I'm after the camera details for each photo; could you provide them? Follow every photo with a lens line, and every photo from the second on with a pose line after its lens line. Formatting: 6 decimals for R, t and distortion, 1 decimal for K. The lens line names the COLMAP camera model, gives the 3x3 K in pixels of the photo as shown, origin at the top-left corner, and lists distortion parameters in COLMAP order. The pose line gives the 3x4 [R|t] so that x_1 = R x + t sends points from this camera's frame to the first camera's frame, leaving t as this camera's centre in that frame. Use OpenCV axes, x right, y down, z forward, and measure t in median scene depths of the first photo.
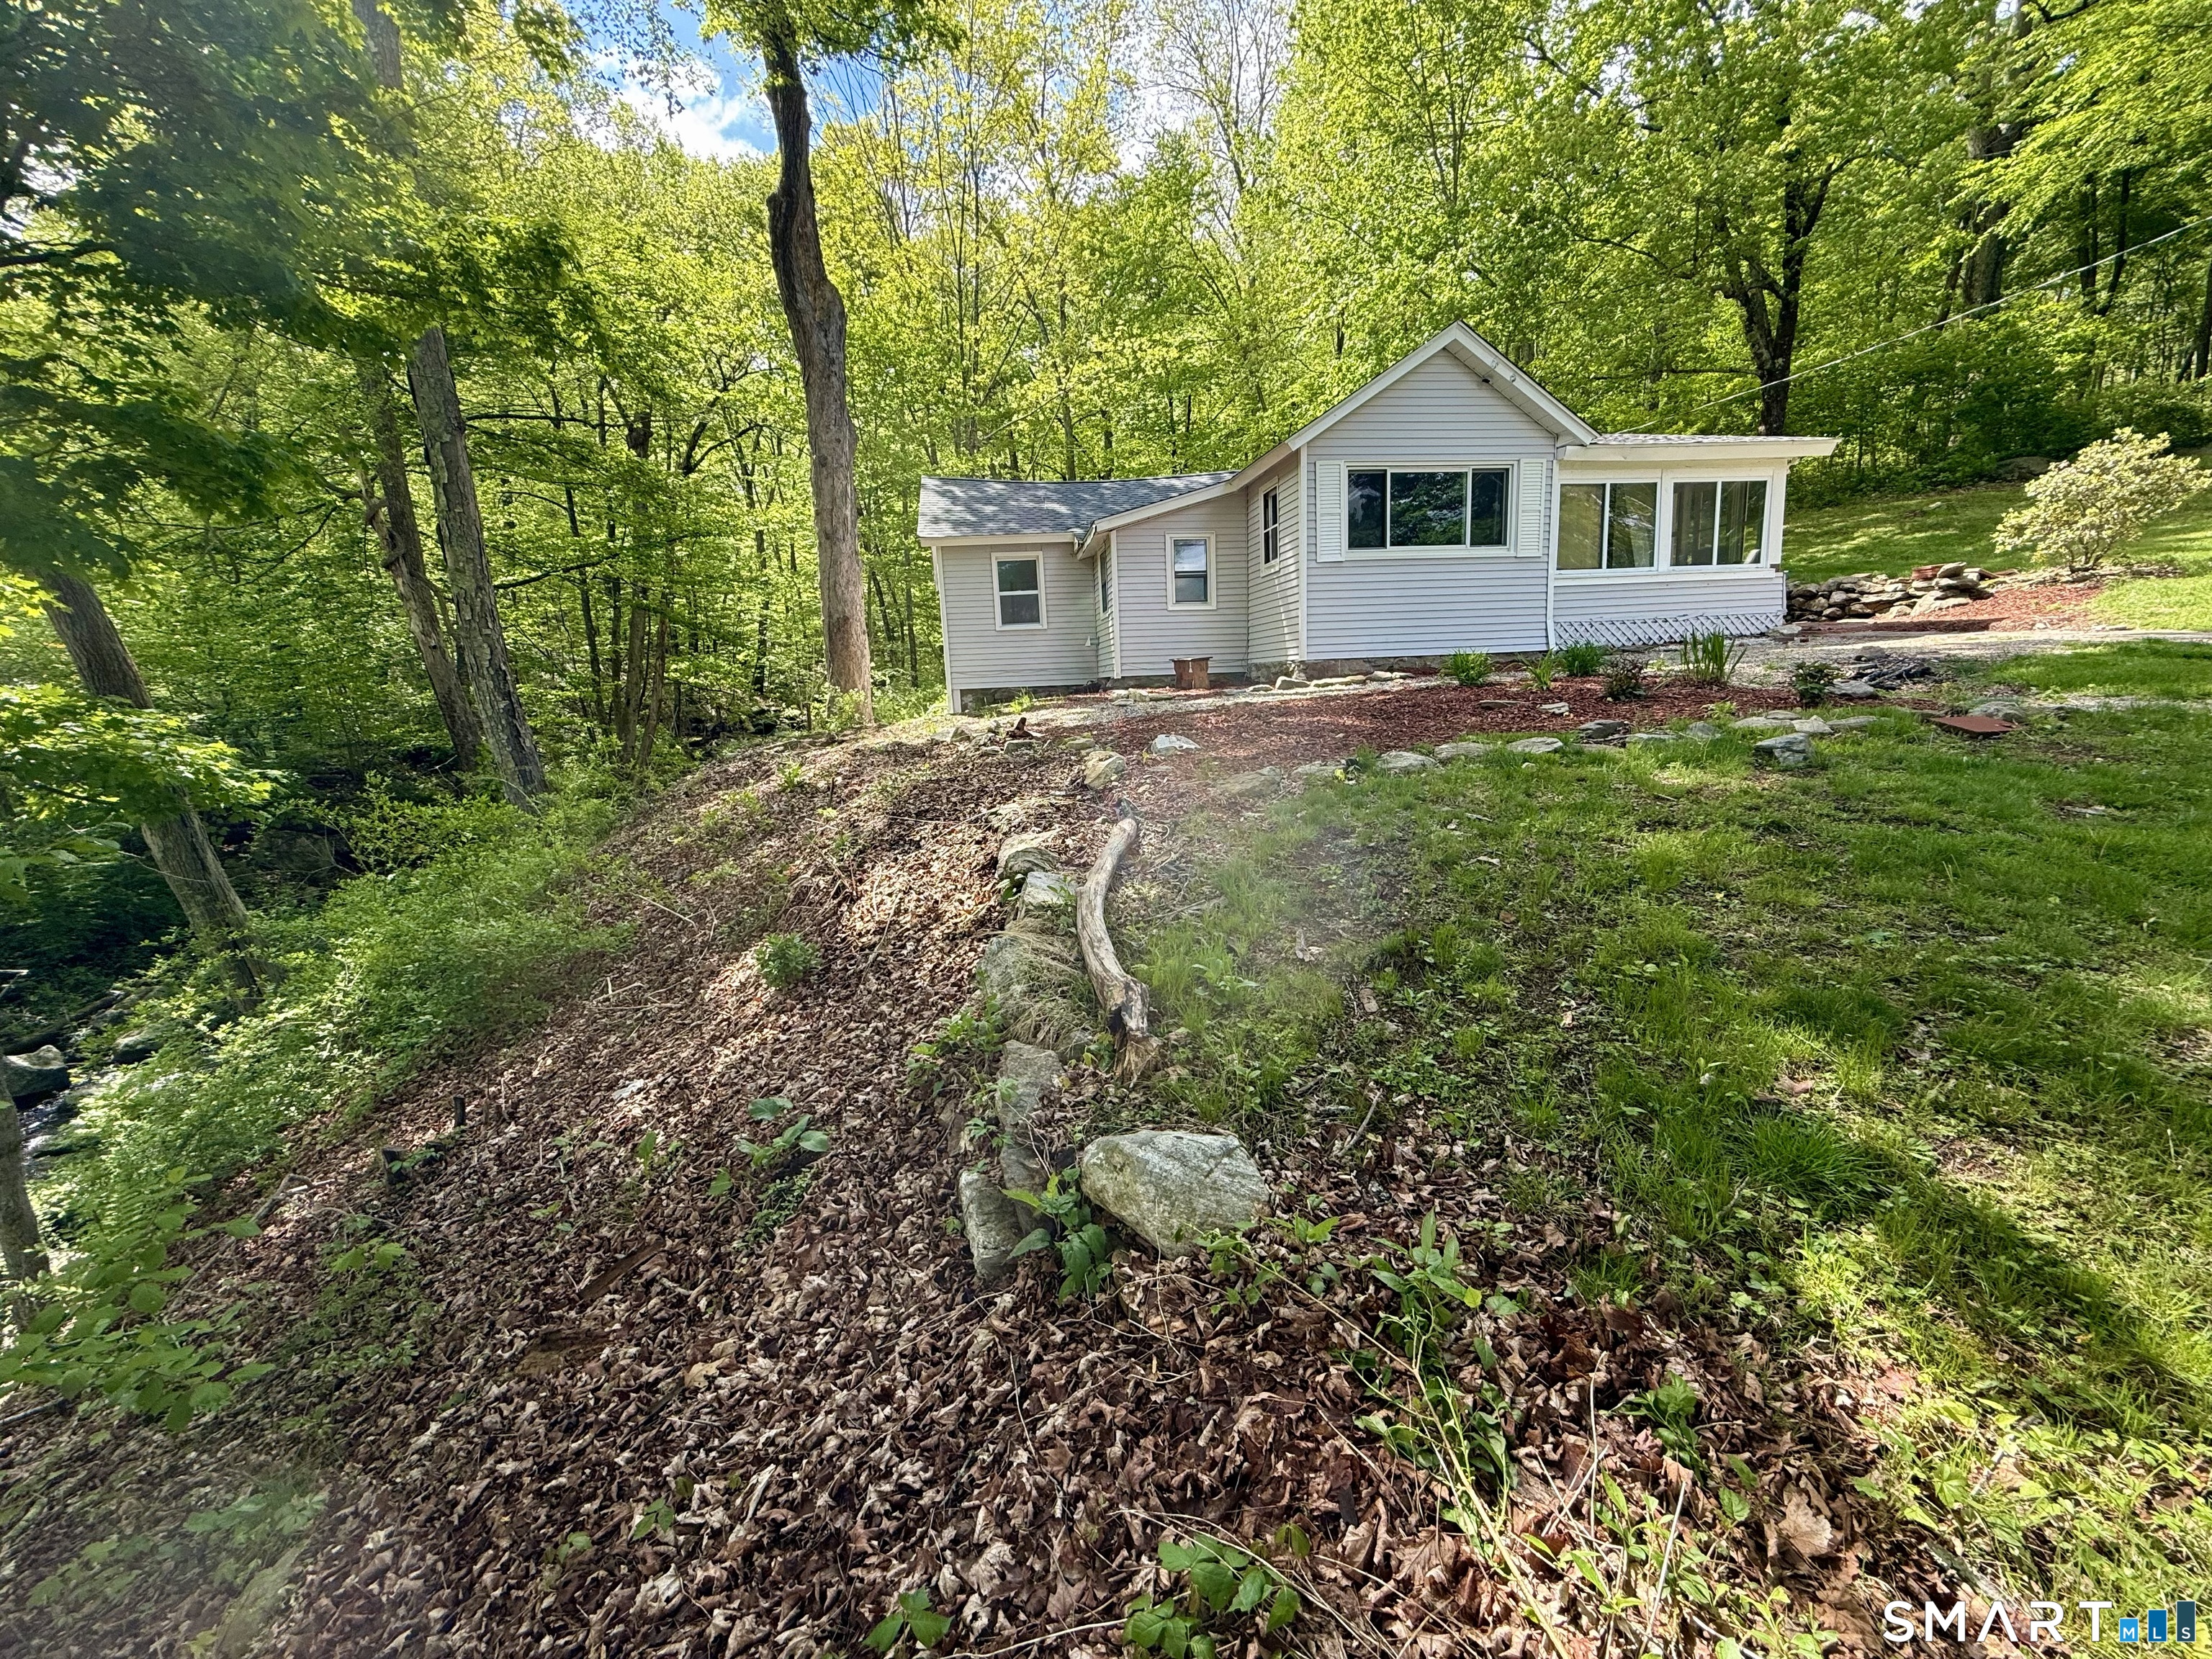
lens RADIAL K [[877.1, 0, 1107.2], [0, 877.1, 827.3], [0, 0, 1]] dist [0.003550, 0.000100]
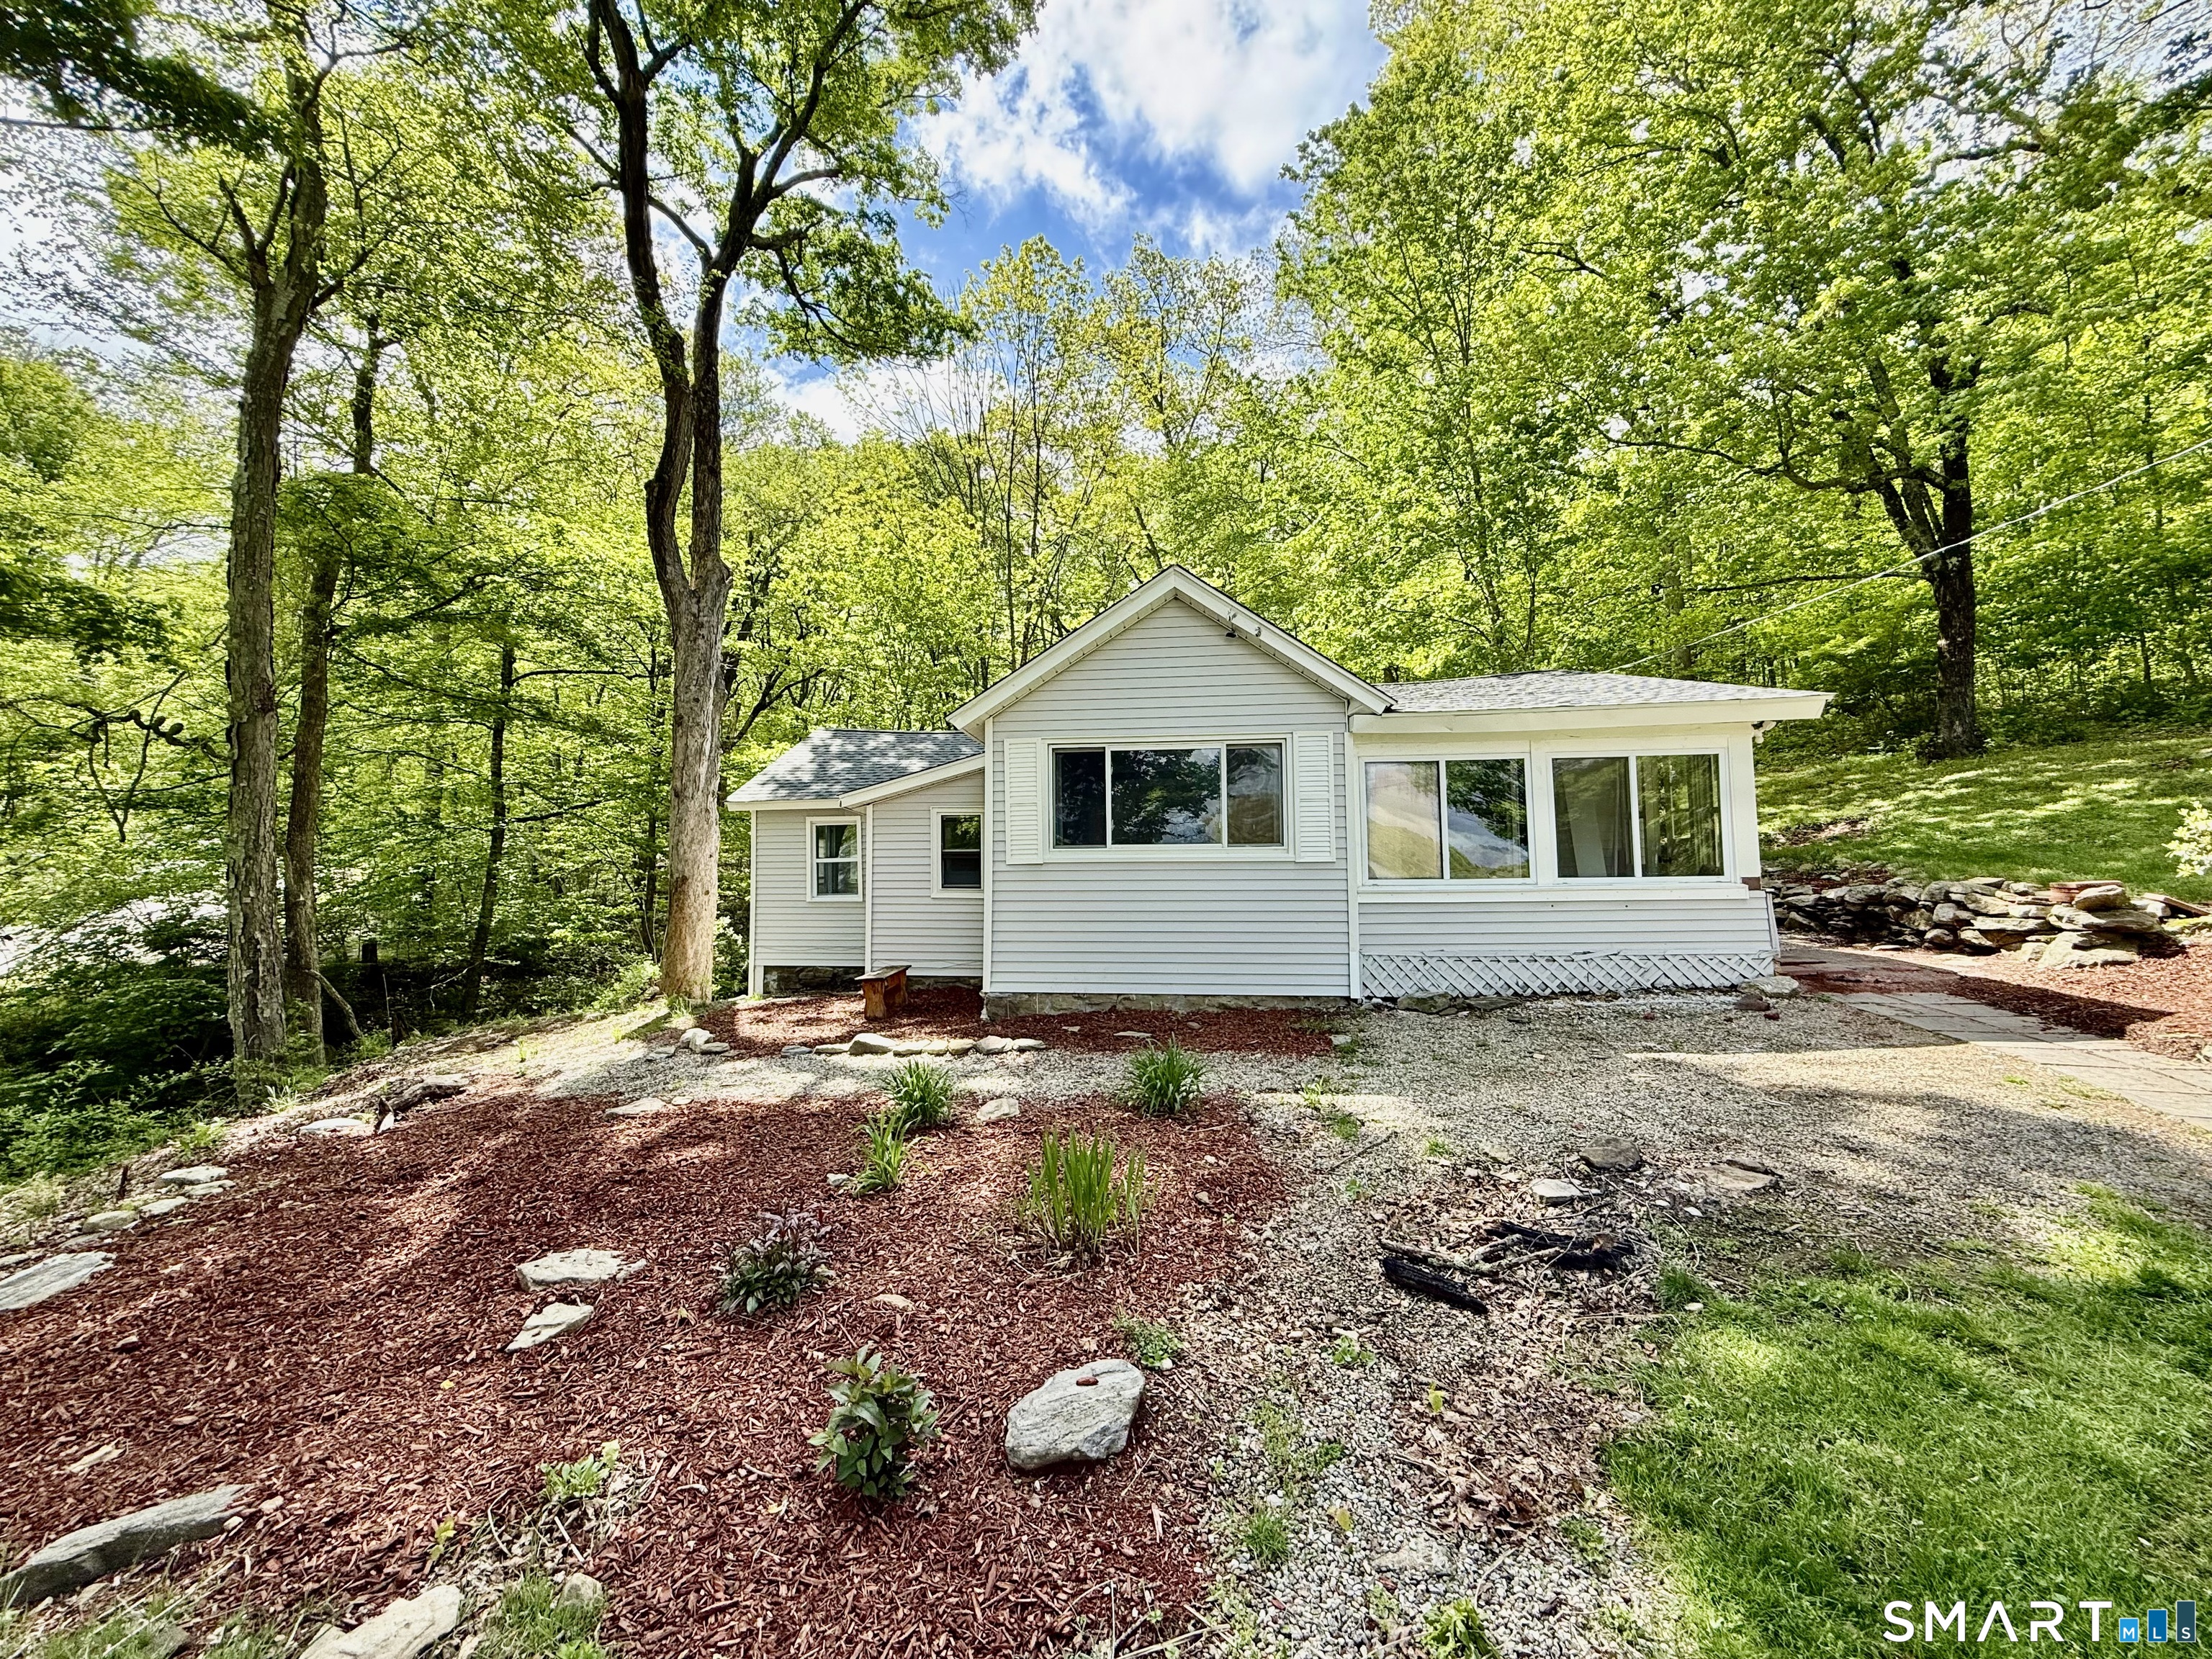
lens RADIAL K [[877.1, 0, 1104.7], [0, 877.1, 831.7], [0, 0, 1]] dist [0.003550, 0.000100]
pose [[0.967185, 0.022281, -0.253093, 0.469774], [-0.075803, 0.976084, -0.203748, -0.167353], [0.242500, 0.216247, 0.945744, 0.276396]]
